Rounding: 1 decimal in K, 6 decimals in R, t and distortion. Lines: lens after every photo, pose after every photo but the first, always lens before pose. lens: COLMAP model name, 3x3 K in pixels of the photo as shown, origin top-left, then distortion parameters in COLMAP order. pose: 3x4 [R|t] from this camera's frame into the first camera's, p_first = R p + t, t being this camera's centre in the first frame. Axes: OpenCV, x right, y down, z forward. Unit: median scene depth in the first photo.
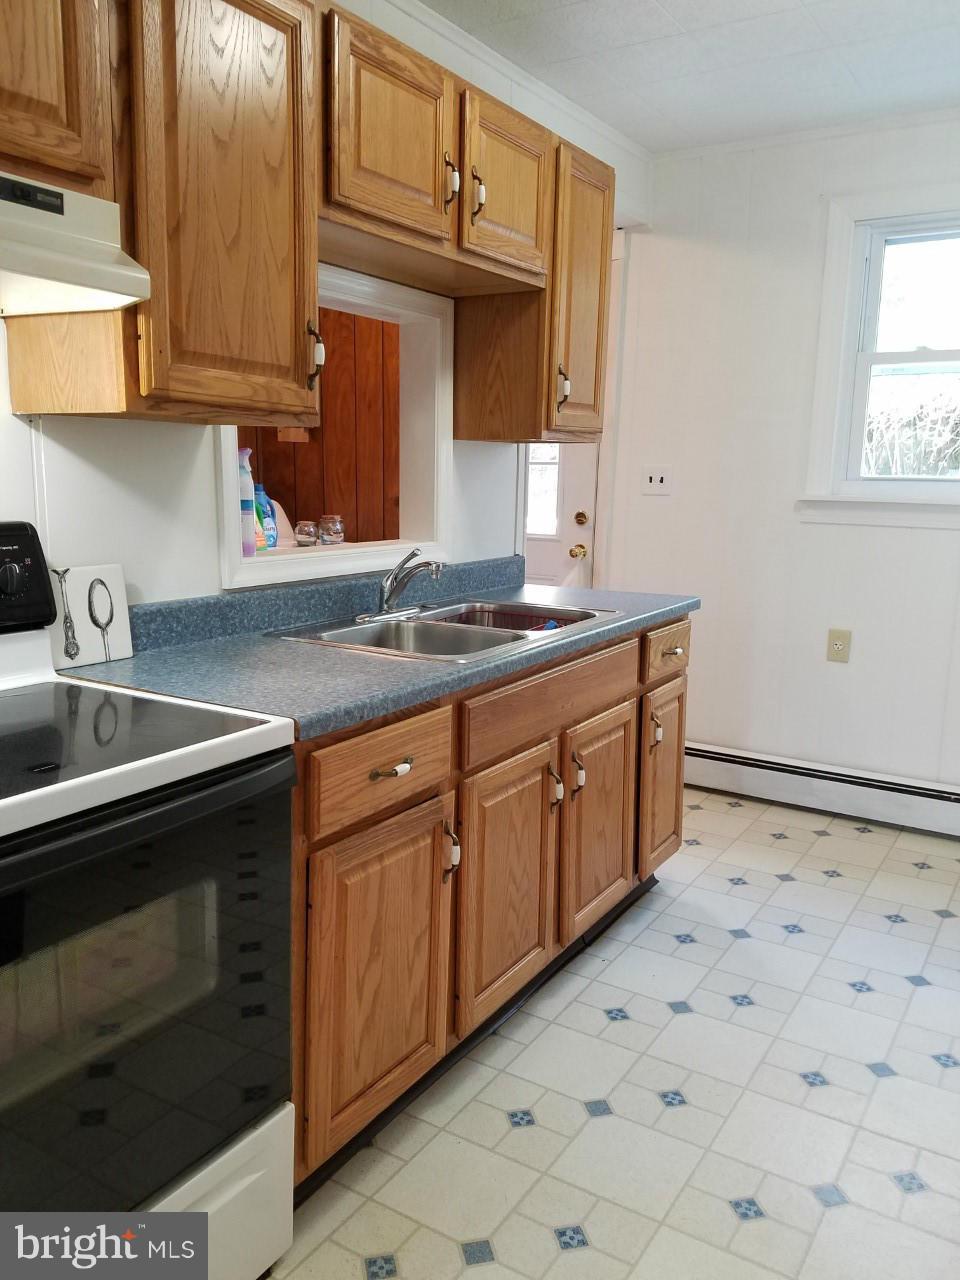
lens RADIAL K [[1018.5, 0, 500.6], [0, 1018.5, 668.1], [0, 0, 1]] dist [0.293685, -0.625615]
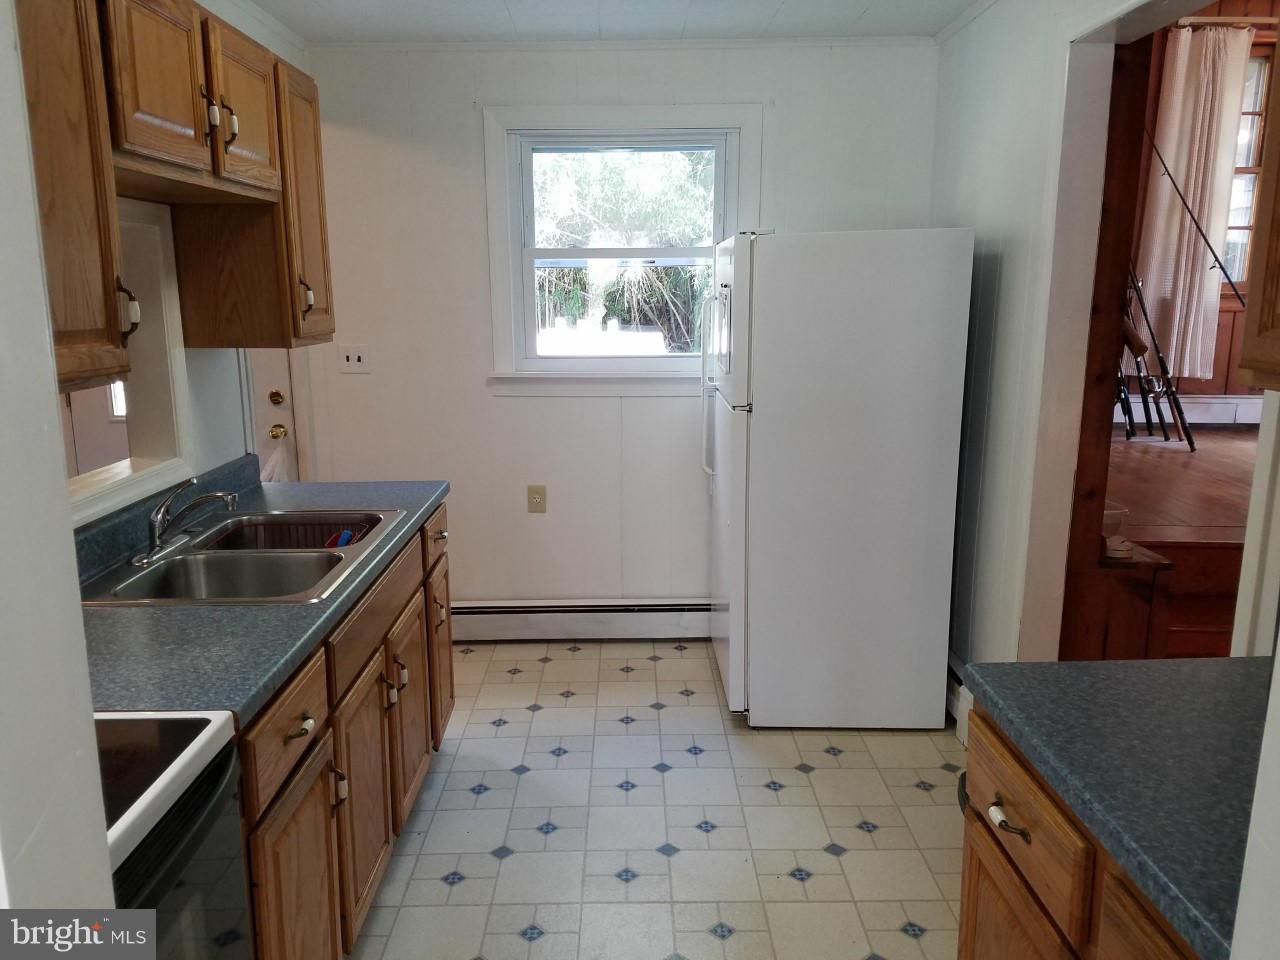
lens RADIAL K [[1018.5, 0, 640.9], [0, 1018.5, 496.1], [0, 0, 1]] dist [0.293685, -0.625615]
pose [[0.830797, -0.131512, 0.540816, -0.250256], [0.110717, 0.991314, 0.070979, -0.116077], [-0.545453, 0.000909, 0.838141, -0.034545]]
